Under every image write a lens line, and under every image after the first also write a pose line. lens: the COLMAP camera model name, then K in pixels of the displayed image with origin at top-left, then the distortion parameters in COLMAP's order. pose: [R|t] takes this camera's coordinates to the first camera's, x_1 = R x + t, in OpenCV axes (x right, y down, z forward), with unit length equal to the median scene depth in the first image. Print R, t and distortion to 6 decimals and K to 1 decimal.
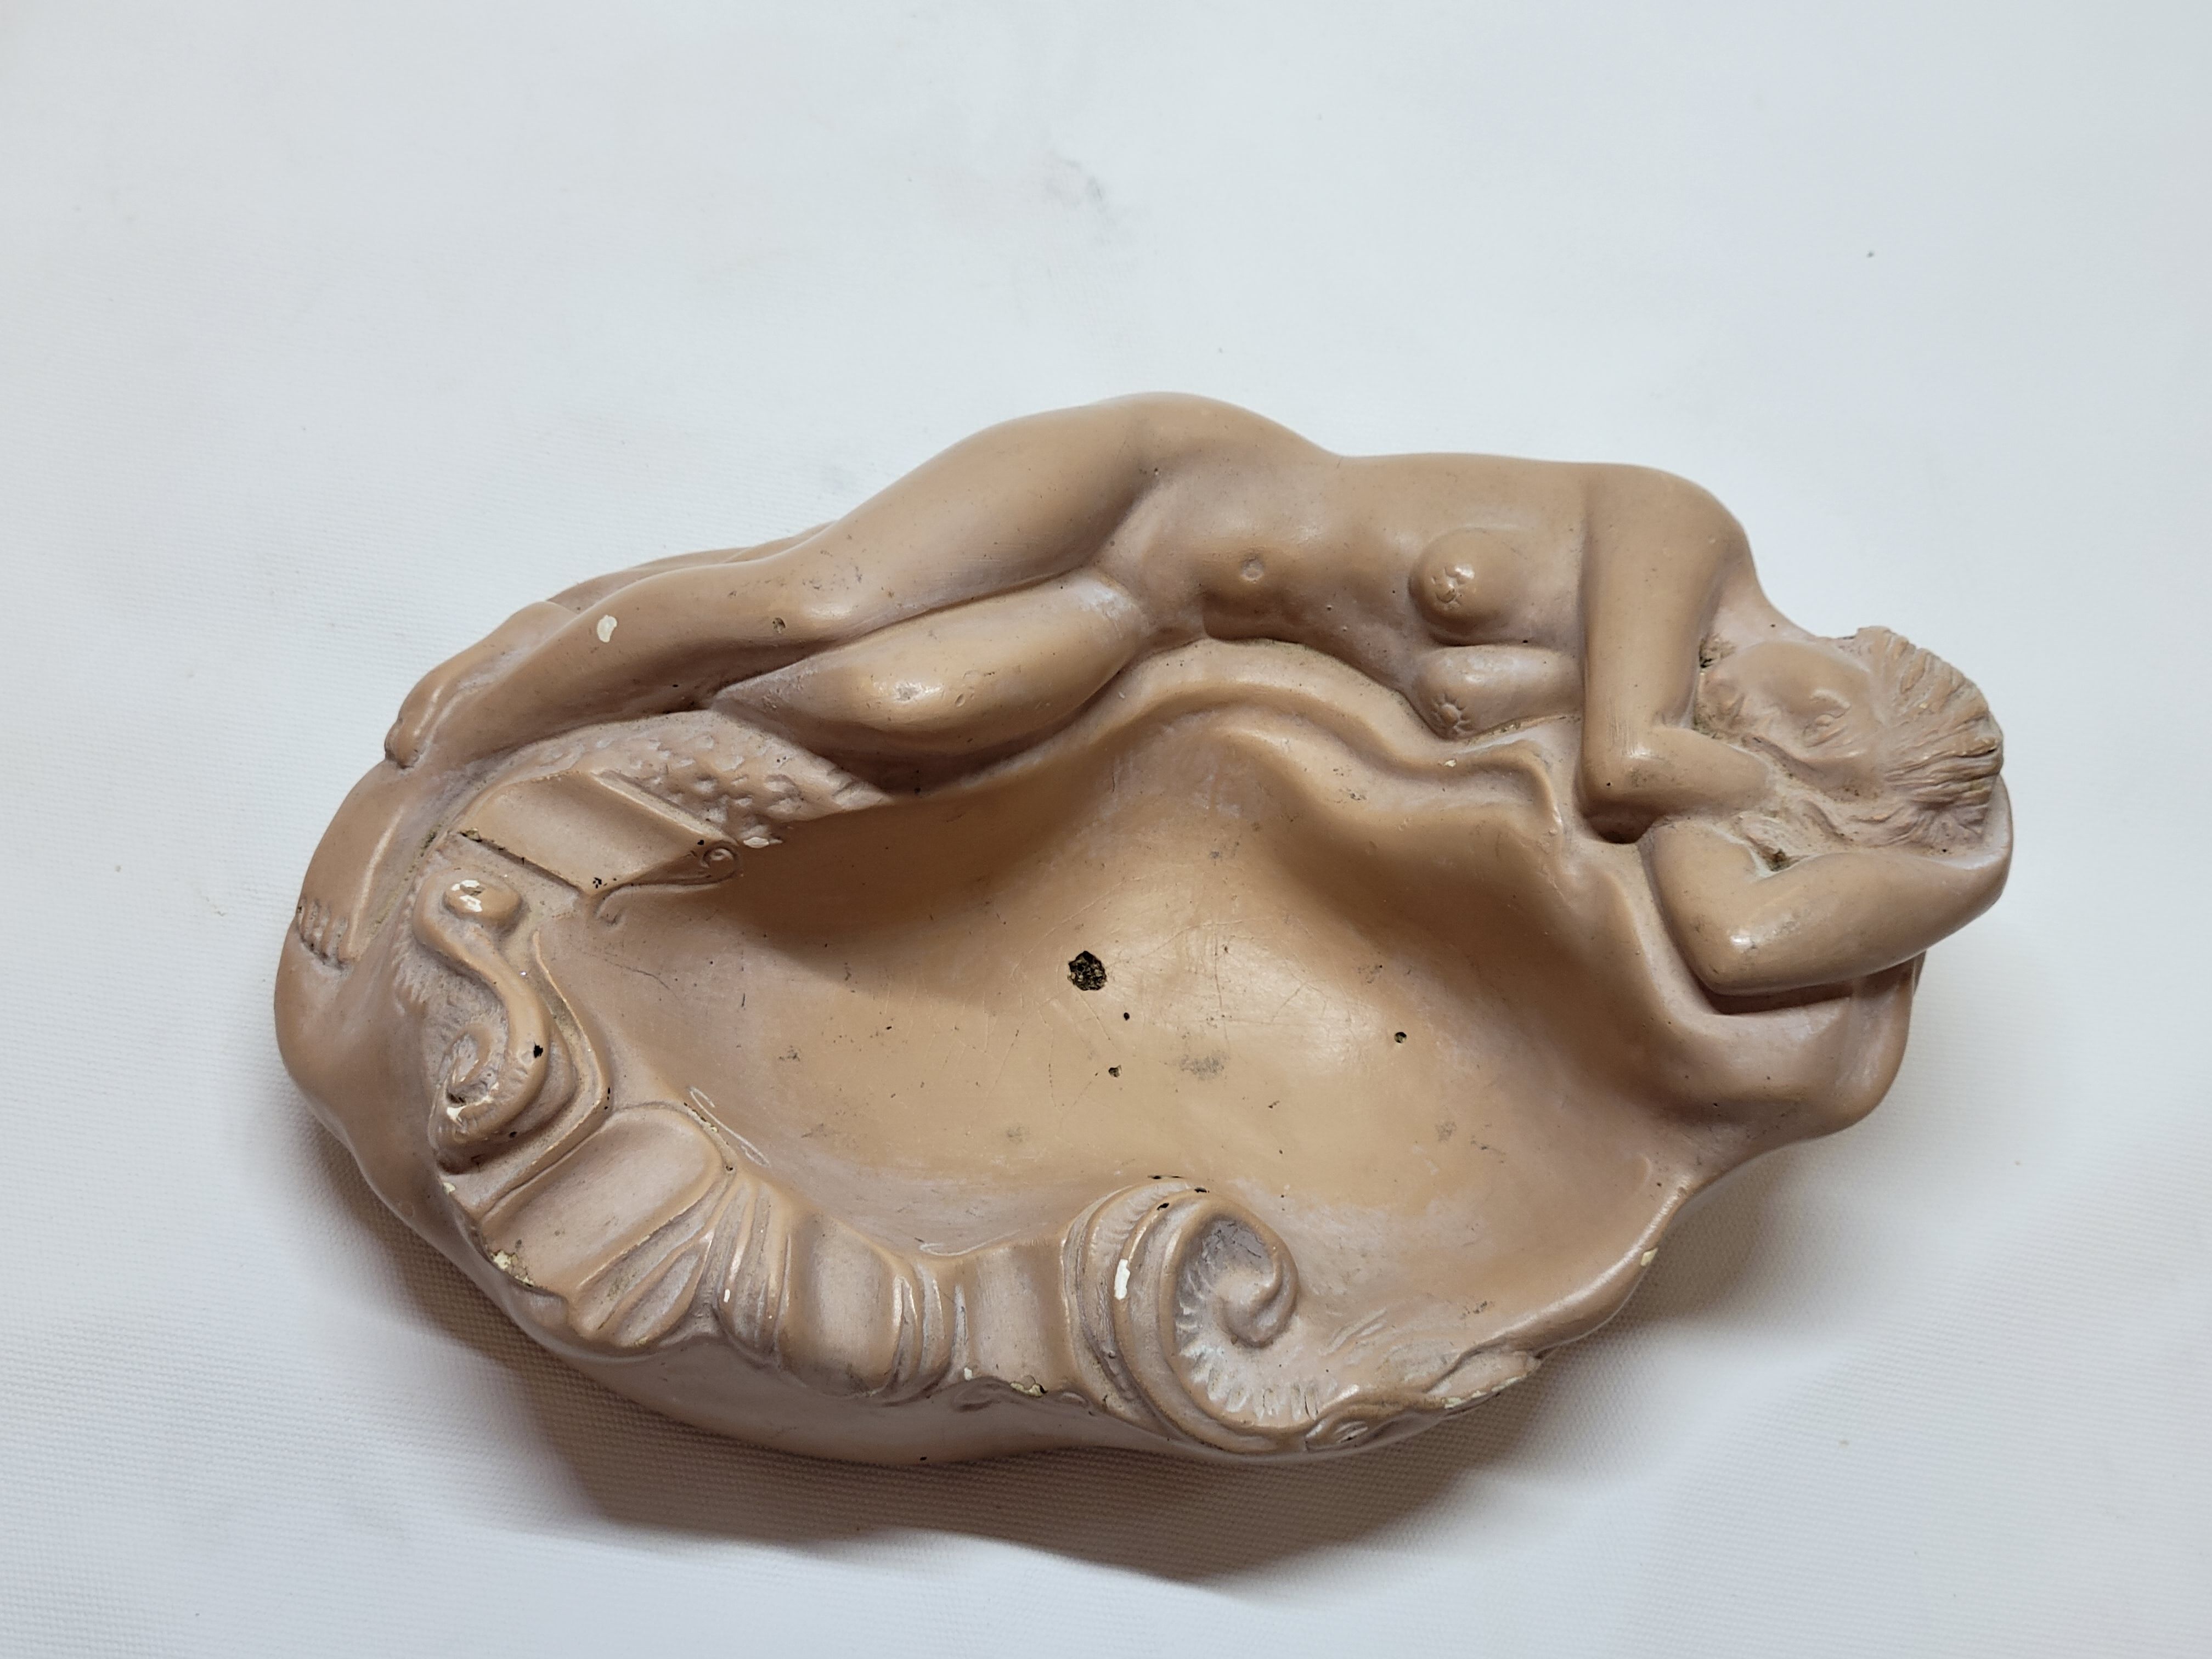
lens RADIAL K [[3479.6, 0, 1150.5], [0, 3479.6, 824.0], [0, 0, 1]] dist [0.006594, 0.000000]
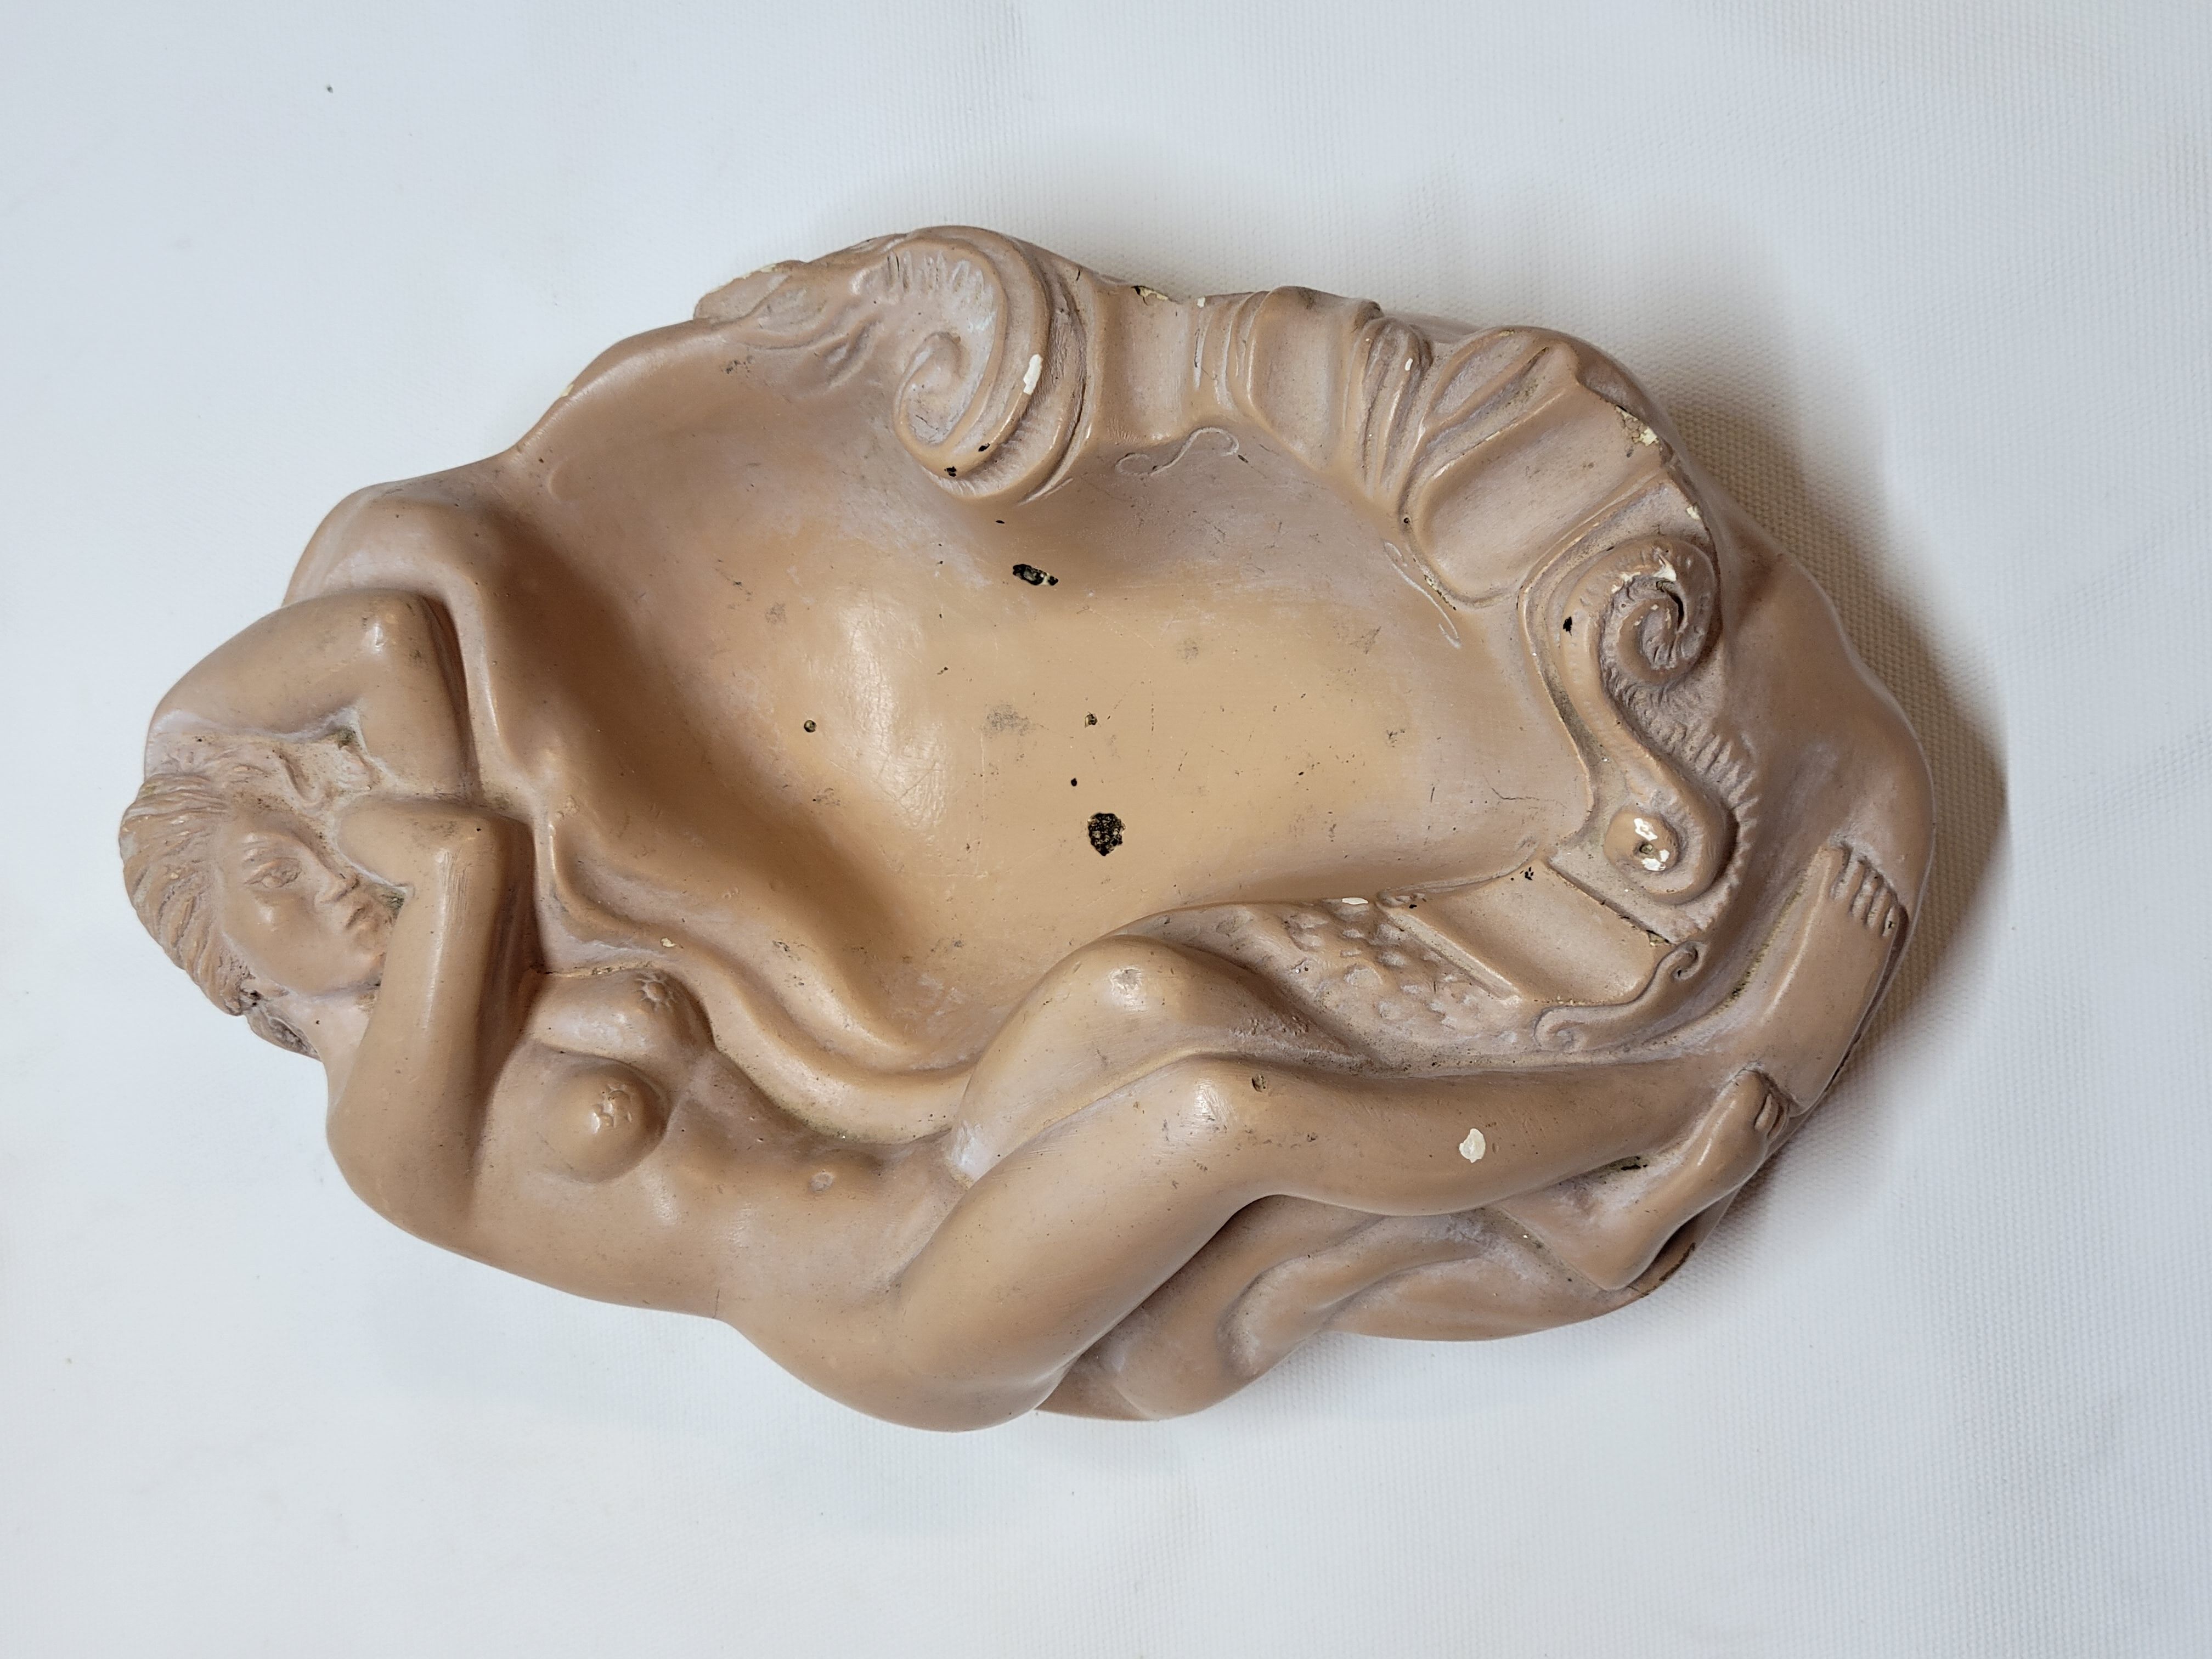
lens RADIAL K [[3479.6, 0, 1074.9], [0, 3479.6, 815.1], [0, 0, 1]] dist [0.006594, 0.000000]
pose [[-0.956432, -0.128329, 0.262239, -0.279079], [0.215864, -0.915598, 0.339239, -0.298648], [0.196571, 0.381067, 0.903409, 0.154295]]
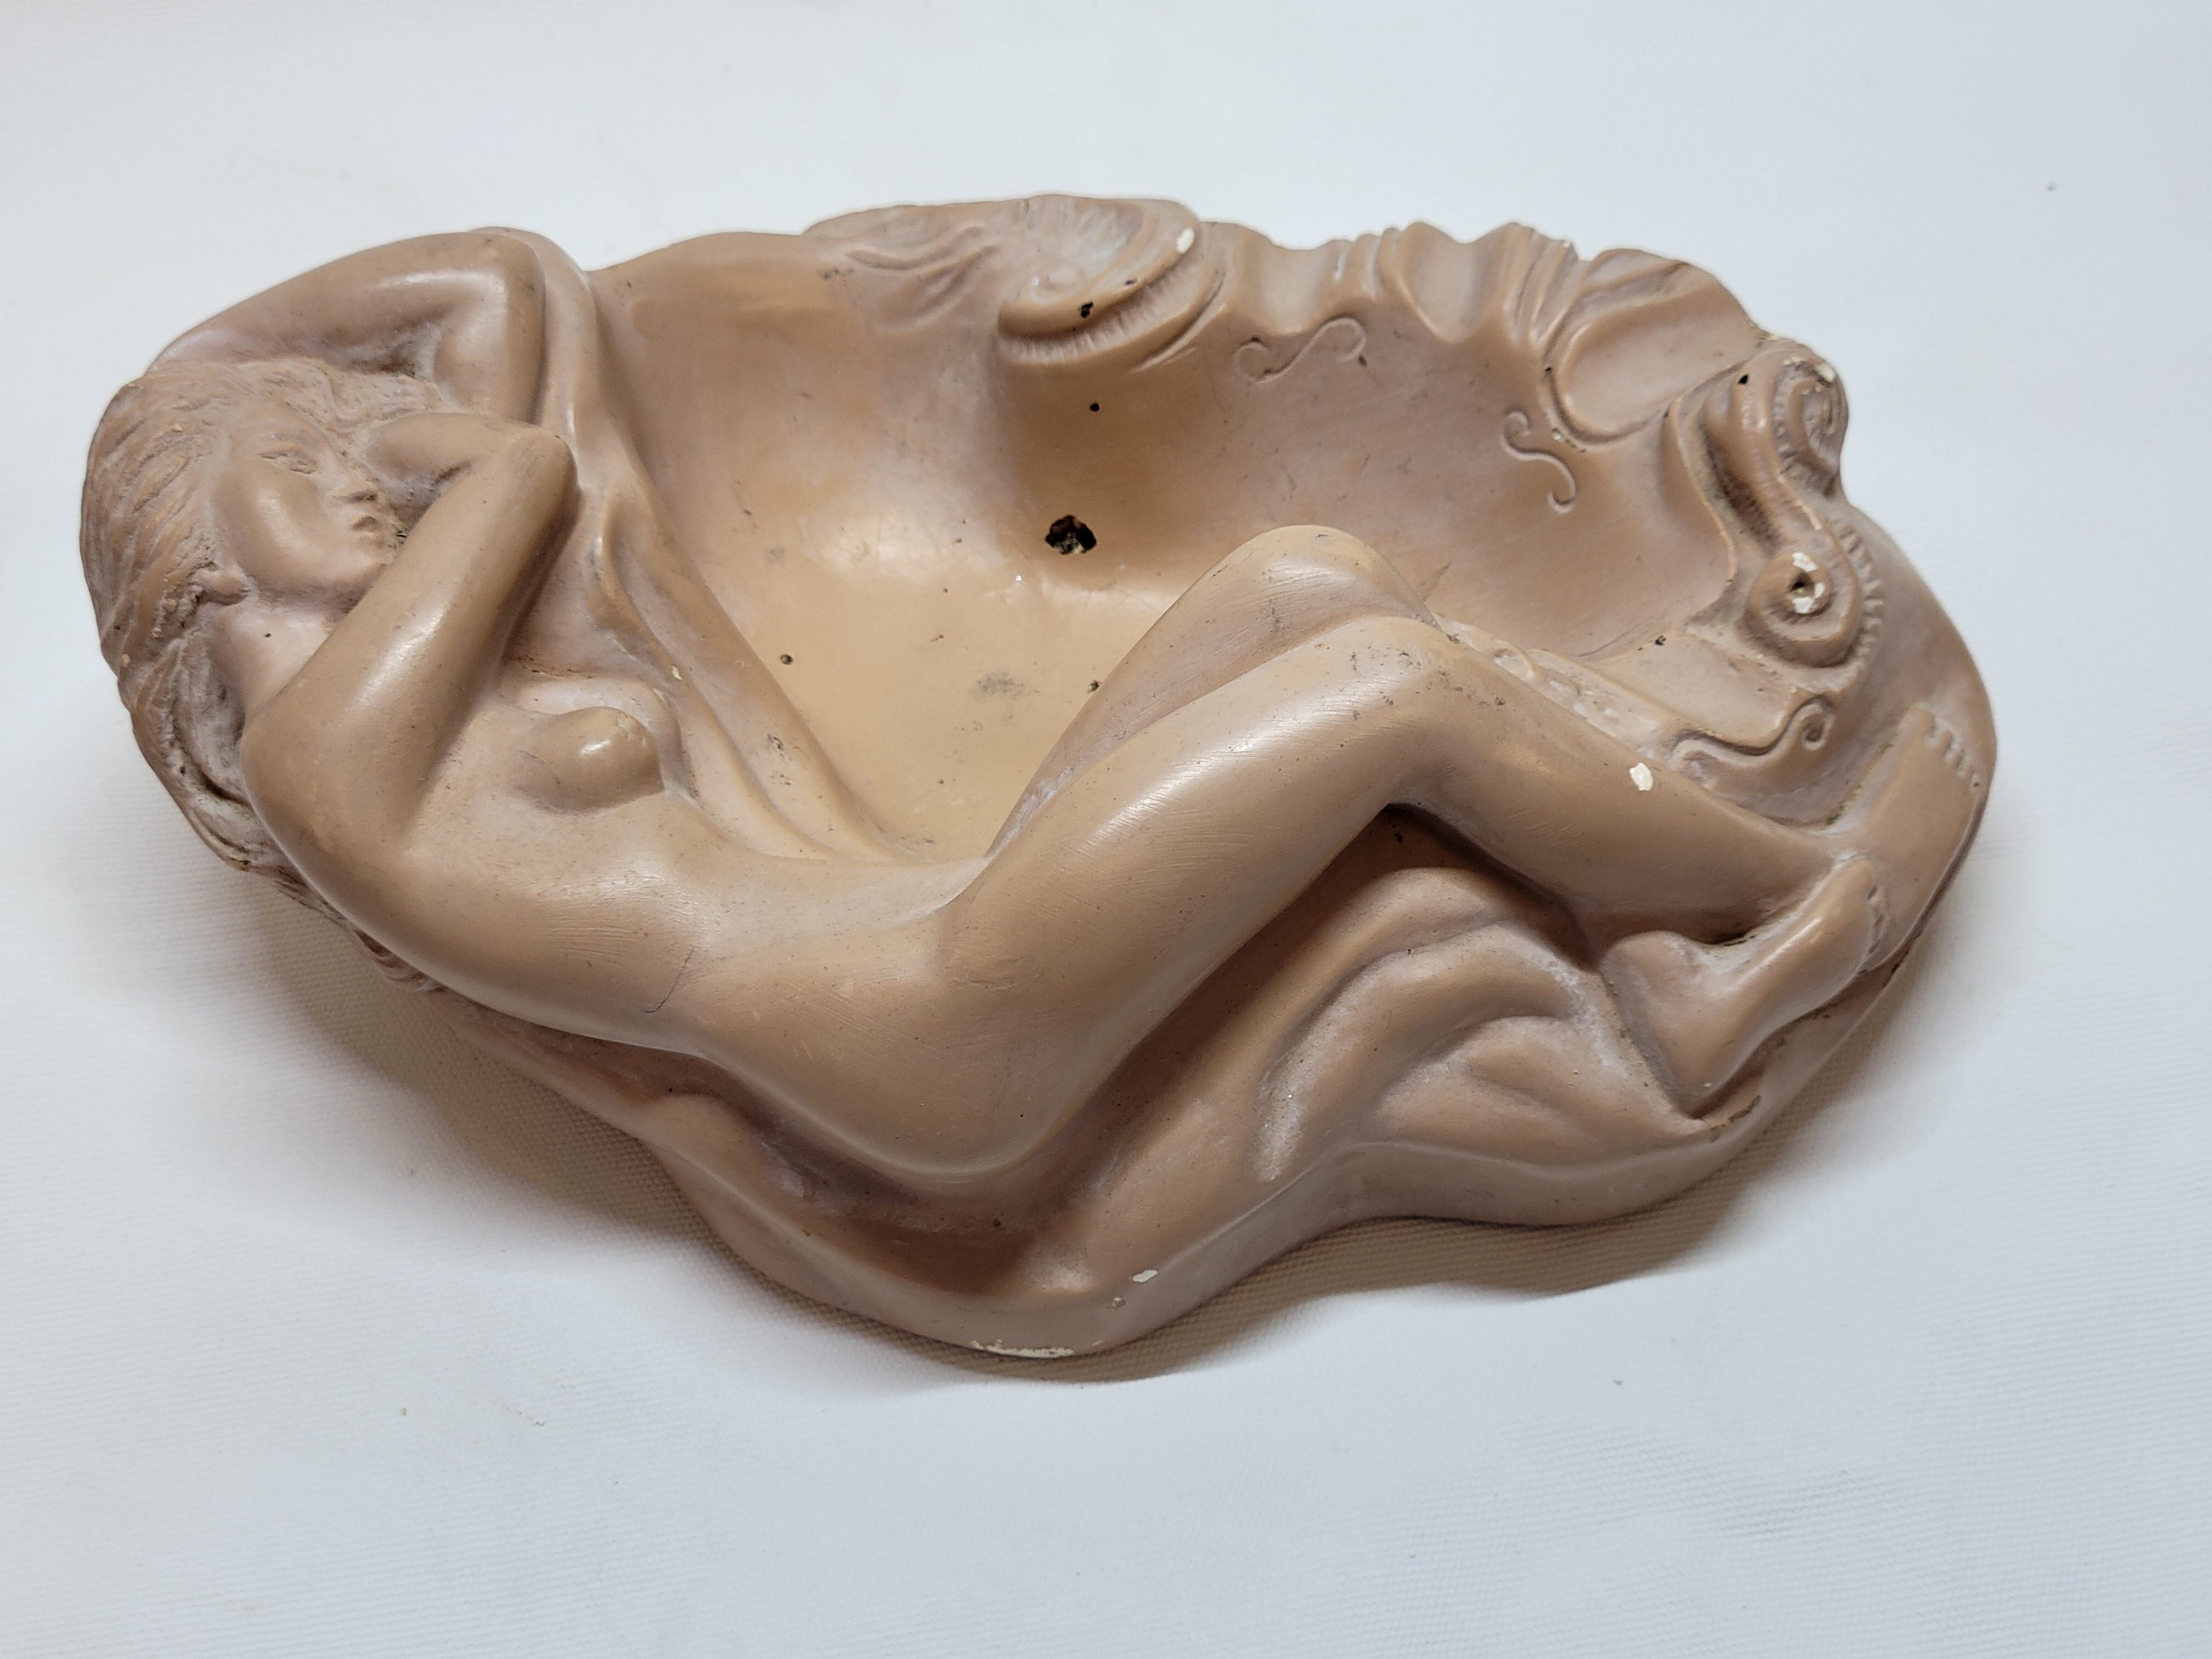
lens RADIAL K [[3479.6, 0, 1108.3], [0, 3479.6, 814.9], [0, 0, 1]] dist [0.006594, 0.000000]
pose [[-0.971935, -0.227092, 0.061412, -0.084365], [0.159772, -0.445605, 0.880857, -0.821976], [-0.172670, 0.865948, 0.469382, 0.632731]]
